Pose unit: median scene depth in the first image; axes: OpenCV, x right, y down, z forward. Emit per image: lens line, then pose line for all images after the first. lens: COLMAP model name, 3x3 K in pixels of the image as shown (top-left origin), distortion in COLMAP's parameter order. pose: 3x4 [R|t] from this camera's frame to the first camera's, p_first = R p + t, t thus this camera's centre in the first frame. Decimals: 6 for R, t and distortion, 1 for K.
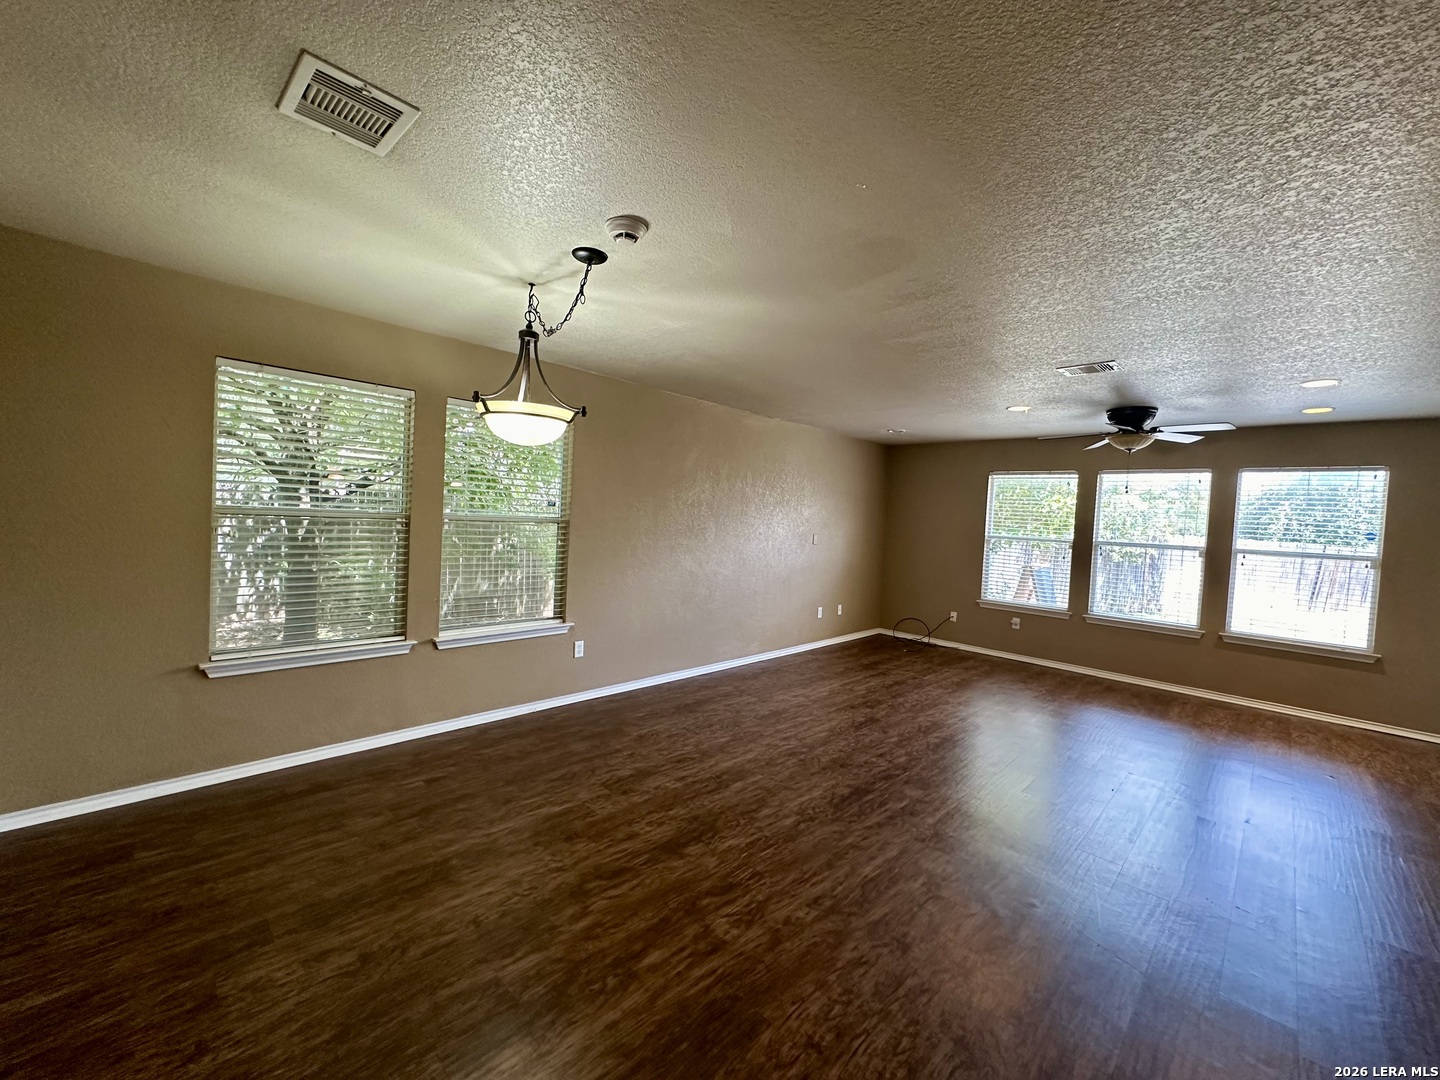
lens RADIAL K [[574.8, 0, 724.9], [0, 574.8, 540.8], [0, 0, 1]] dist [-0.002330, 0.000203]
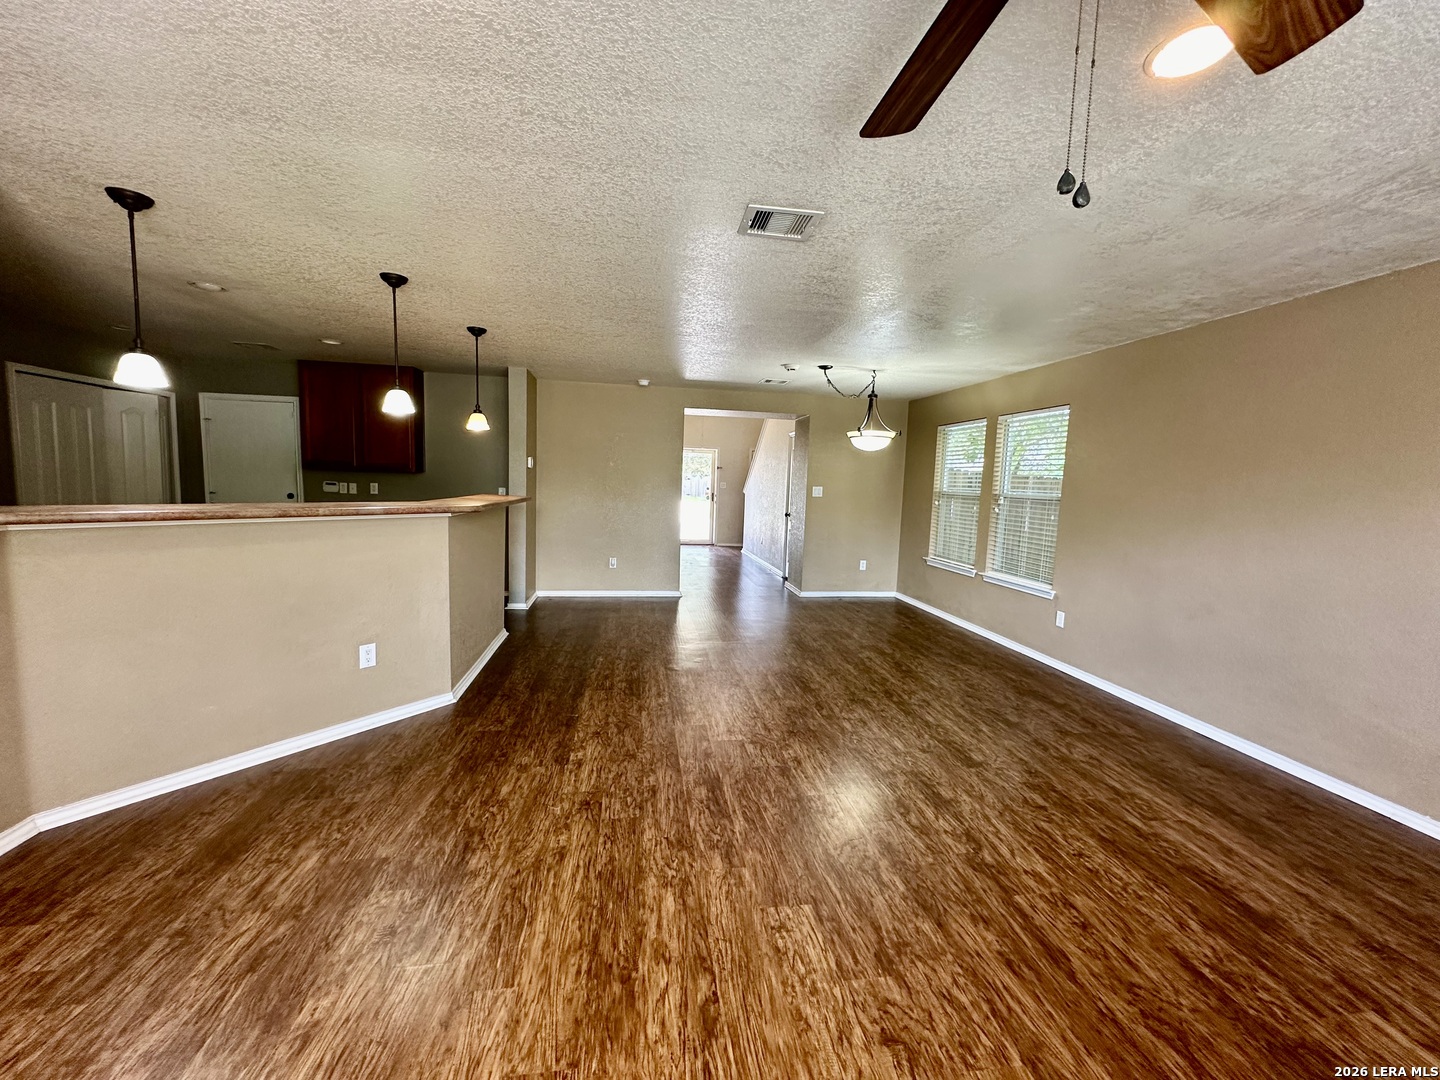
lens RADIAL K [[574.8, 0, 721.6], [0, 574.8, 539.2], [0, 0, 1]] dist [-0.002330, 0.000203]
pose [[-0.597783, 0.008386, -0.801614, 1.009519], [-0.100596, 0.991257, 0.085387, 0.013866], [0.795321, 0.131681, -0.591713, 1.152432]]
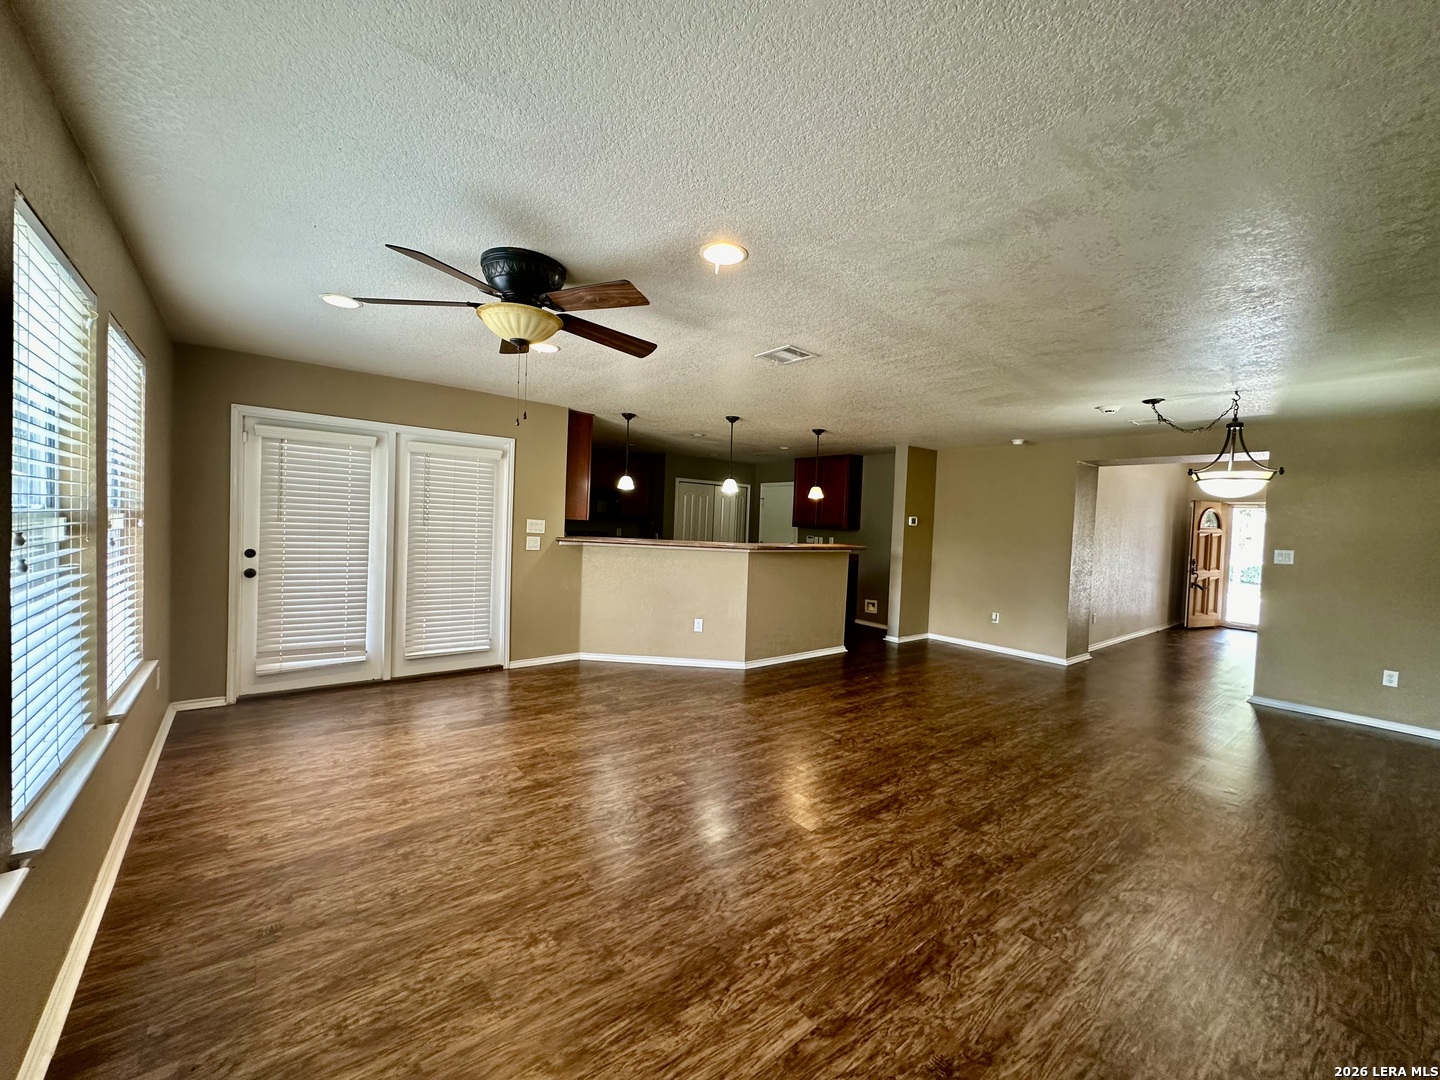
lens RADIAL K [[574.8, 0, 721.1], [0, 574.8, 541.4], [0, 0, 1]] dist [-0.002330, 0.000203]
pose [[-0.988362, -0.095453, 0.118447, 0.497583], [-0.085774, 0.992742, 0.084300, -0.041542], [-0.125634, 0.073159, -0.989376, 1.683421]]
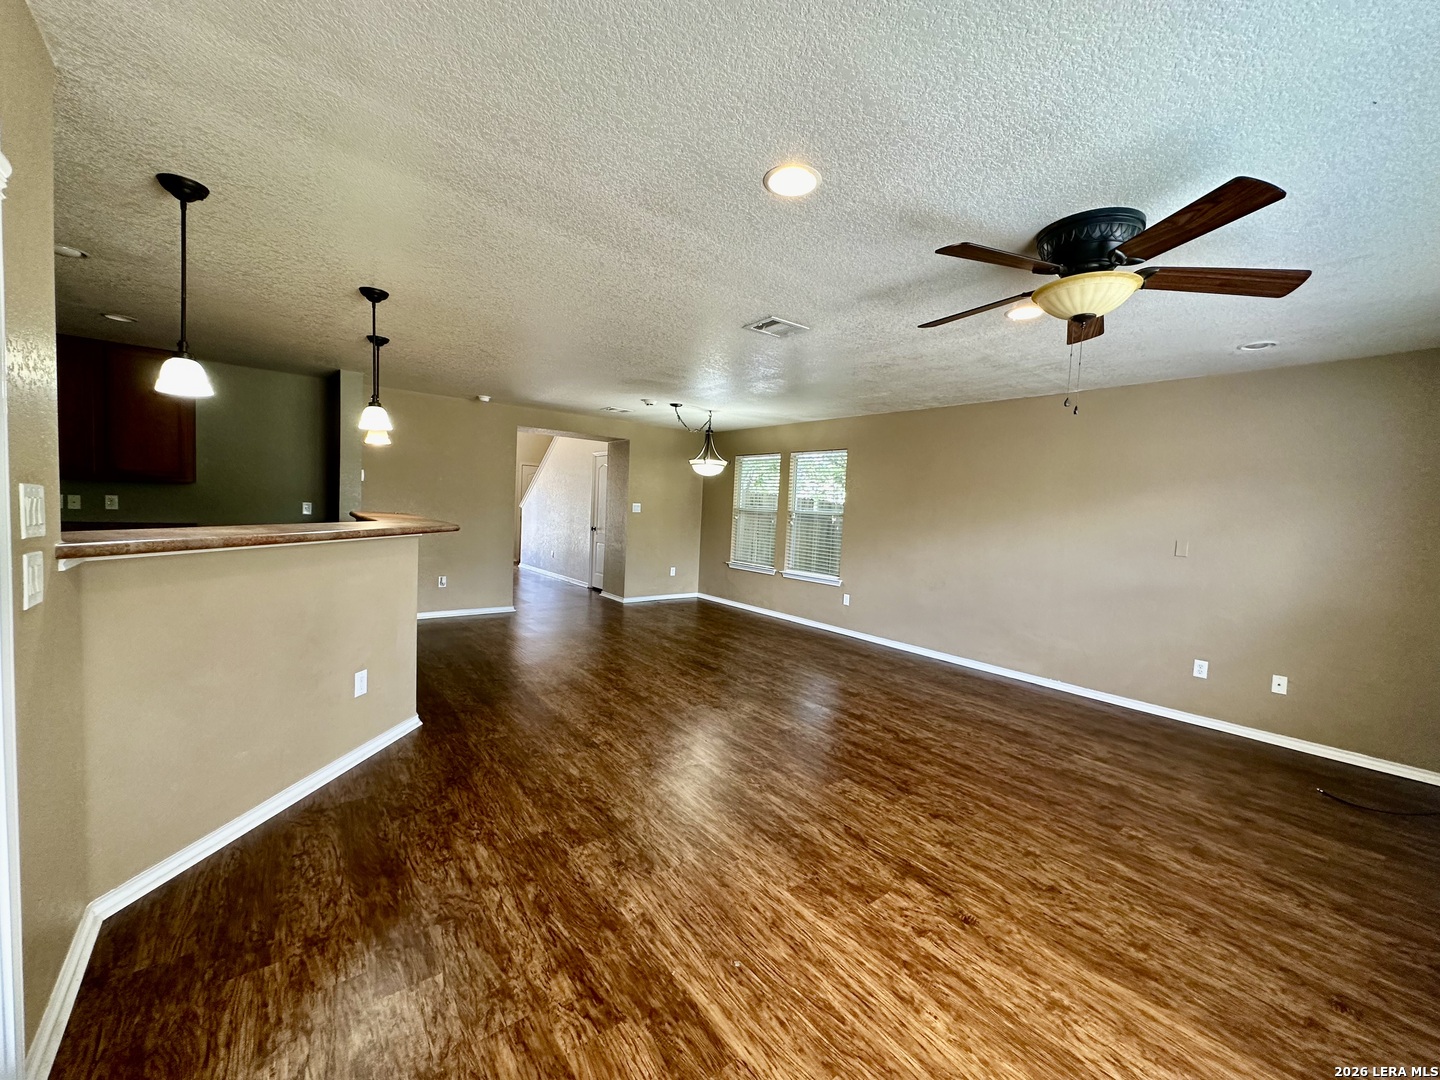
lens RADIAL K [[574.8, 0, 721.8], [0, 574.8, 541.1], [0, 0, 1]] dist [-0.002330, 0.000203]
pose [[-0.125595, 0.003287, -0.992076, 1.334087], [-0.096090, 0.995252, 0.015462, 0.044178], [0.987417, 0.097271, -0.124683, 0.881632]]
